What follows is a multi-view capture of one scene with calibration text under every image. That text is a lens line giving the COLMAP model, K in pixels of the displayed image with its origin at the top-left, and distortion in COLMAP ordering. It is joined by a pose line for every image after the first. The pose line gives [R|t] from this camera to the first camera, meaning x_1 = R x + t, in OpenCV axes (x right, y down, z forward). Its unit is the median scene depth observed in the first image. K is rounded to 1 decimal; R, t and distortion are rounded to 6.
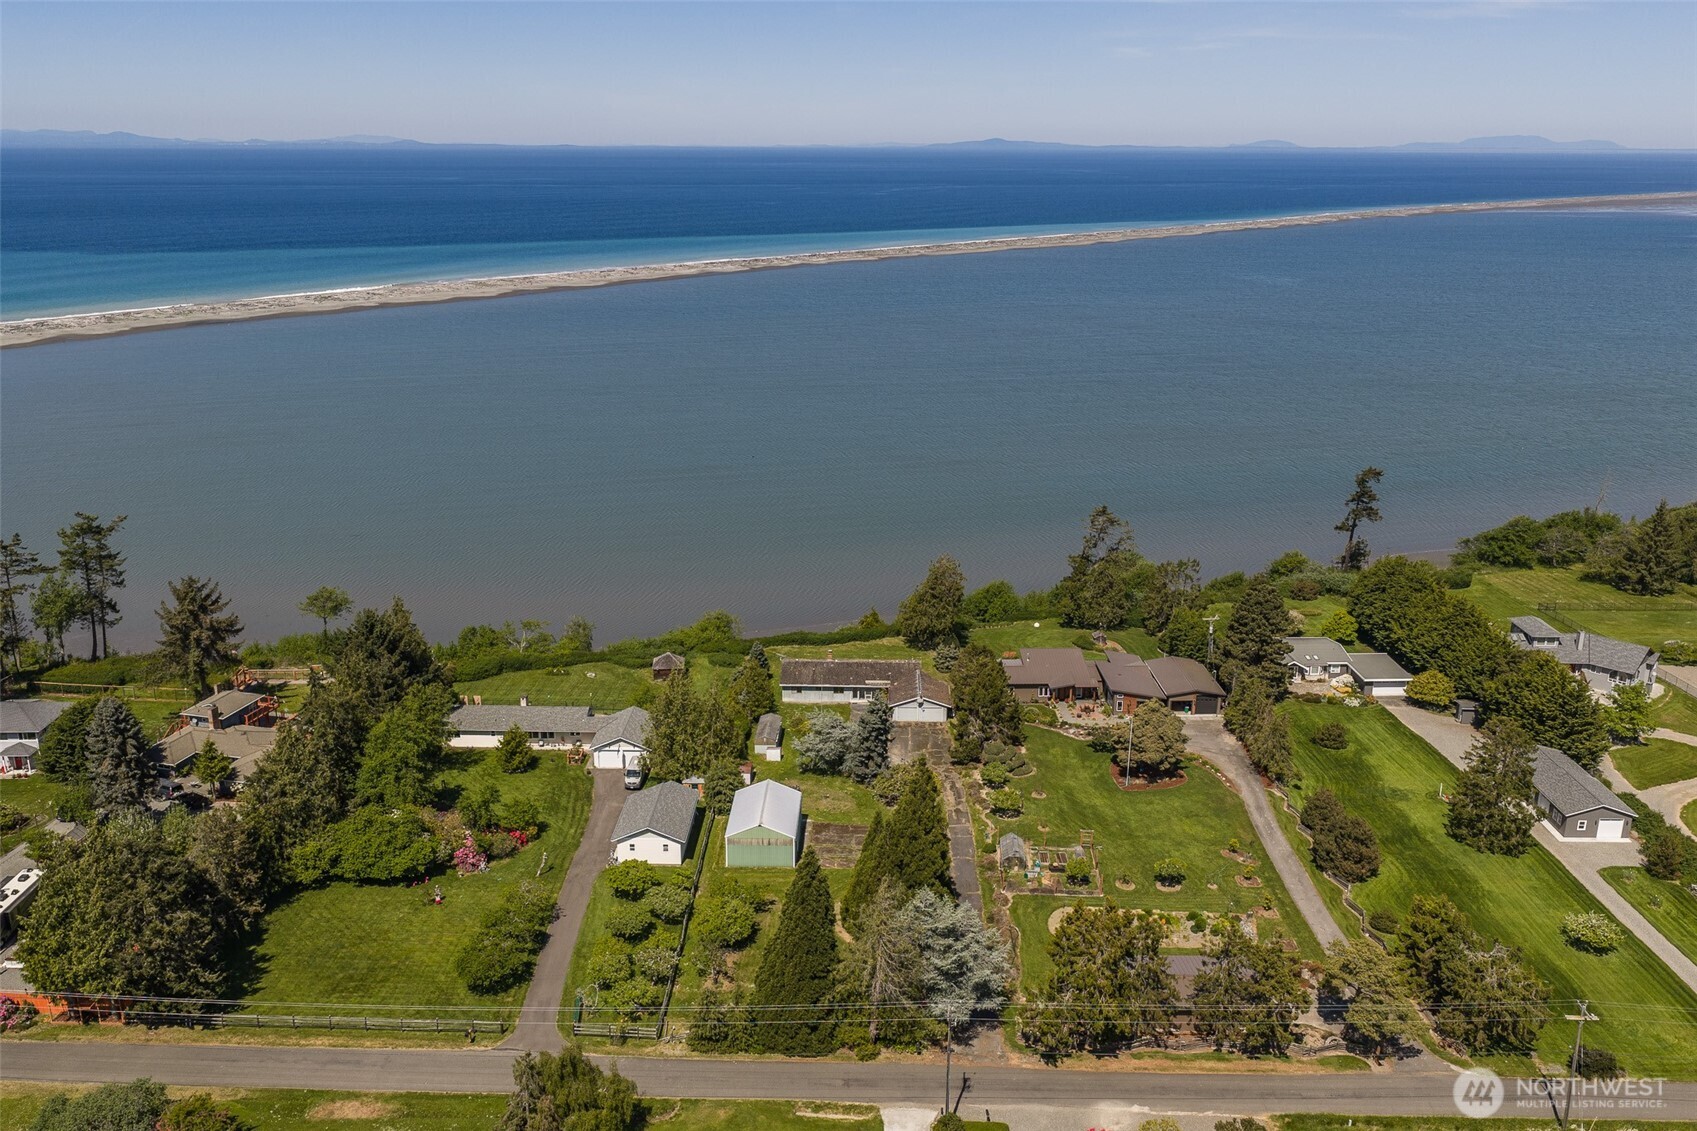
lens RADIAL K [[1389.2, 0, 849.8], [0, 1389.2, 564.9], [0, 0, 1]] dist [0.000338, -0.003767]
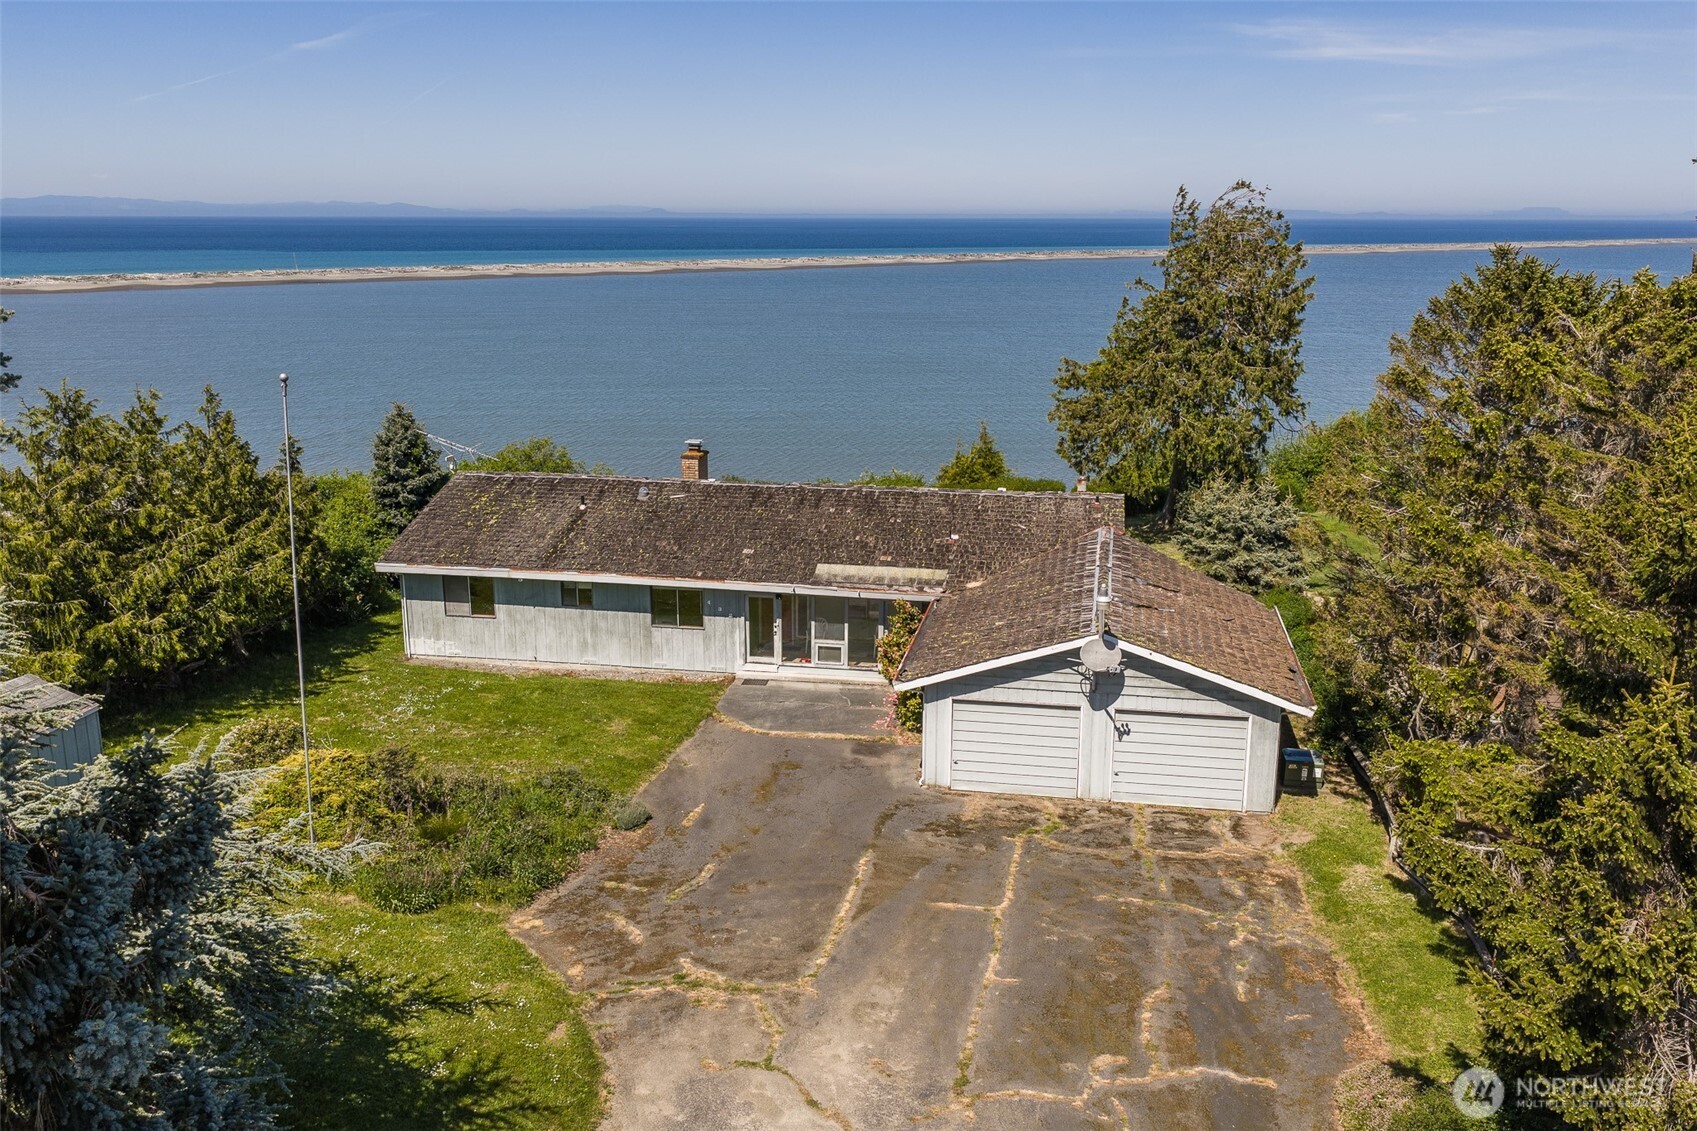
lens RADIAL K [[1389.2, 0, 854.0], [0, 1389.2, 561.1], [0, 0, 1]] dist [0.000338, -0.003767]
pose [[0.987206, 0.040514, -0.154220, 0.045267], [-0.048277, 0.997731, -0.046930, 0.091838], [0.151969, 0.053775, 0.986921, 0.817910]]
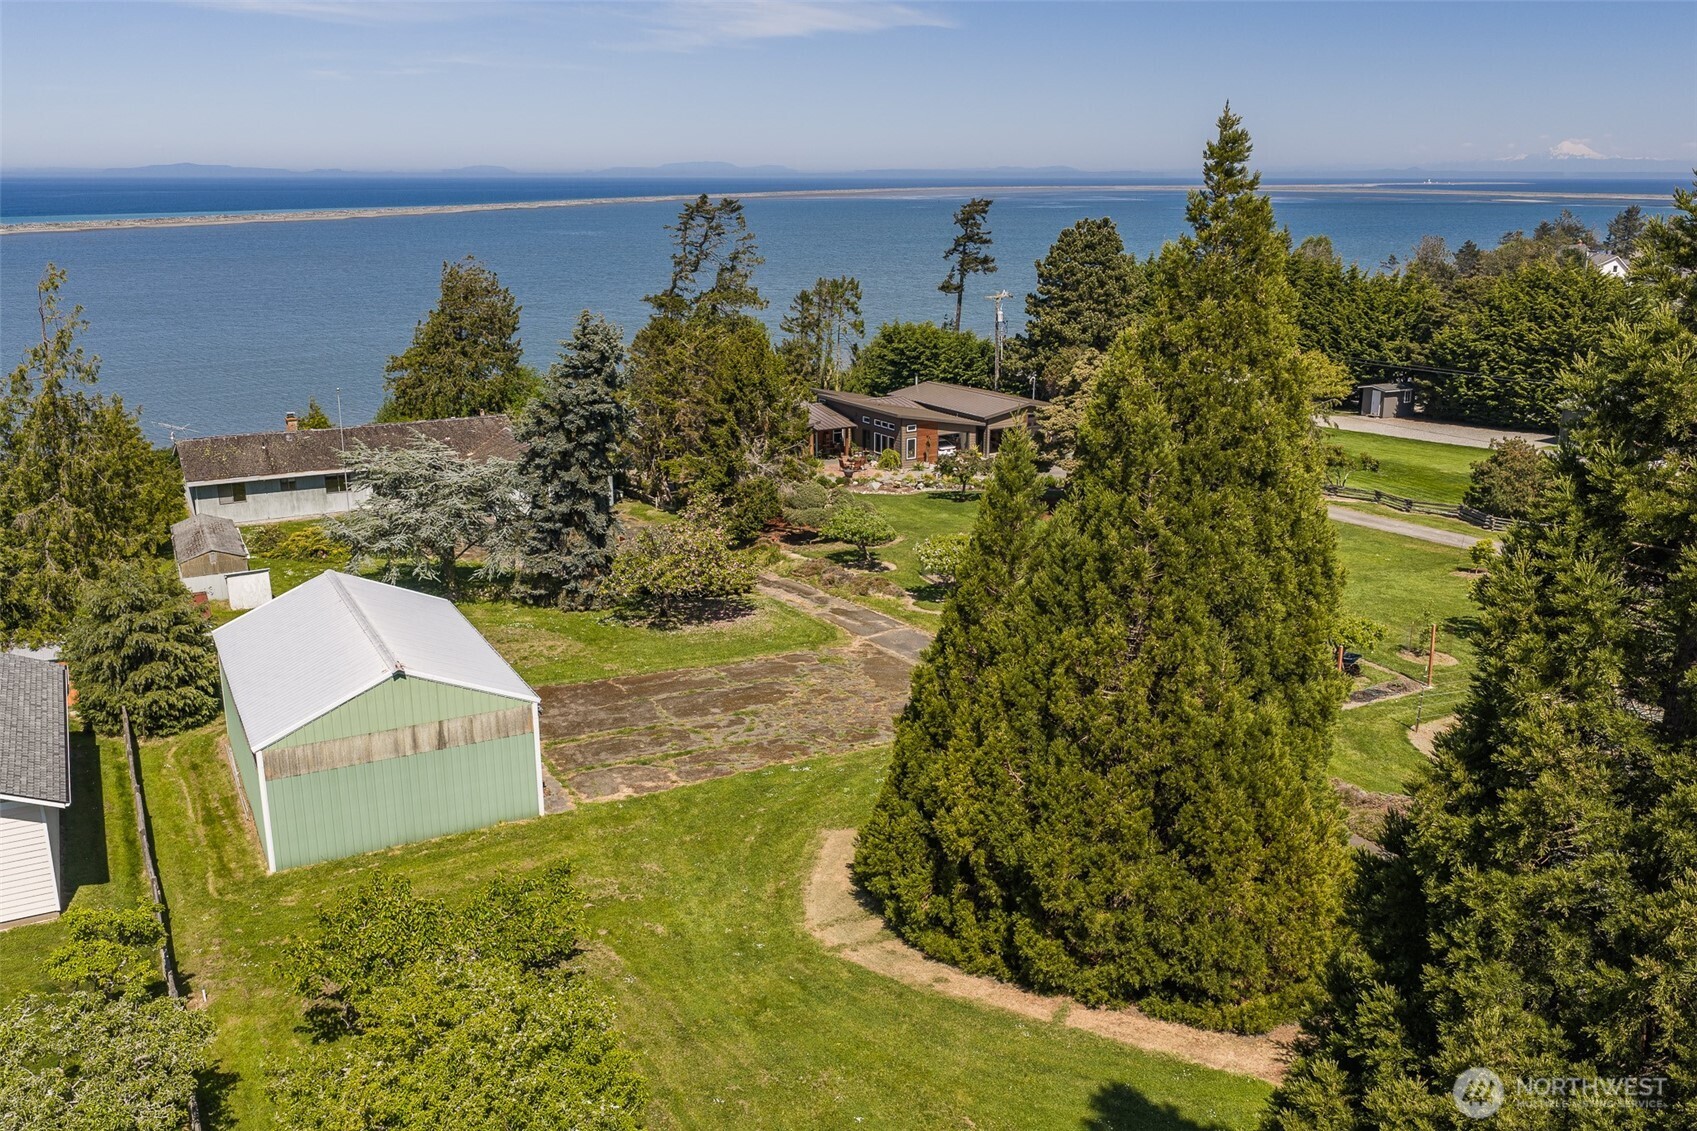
lens RADIAL K [[1389.2, 0, 851.4], [0, 1389.2, 571.6], [0, 0, 1]] dist [0.000338, -0.003767]
pose [[0.860362, -0.136044, 0.491192, -0.086361], [0.143853, 0.989353, 0.022048, 0.131007], [-0.488962, 0.051690, 0.870772, 0.552415]]
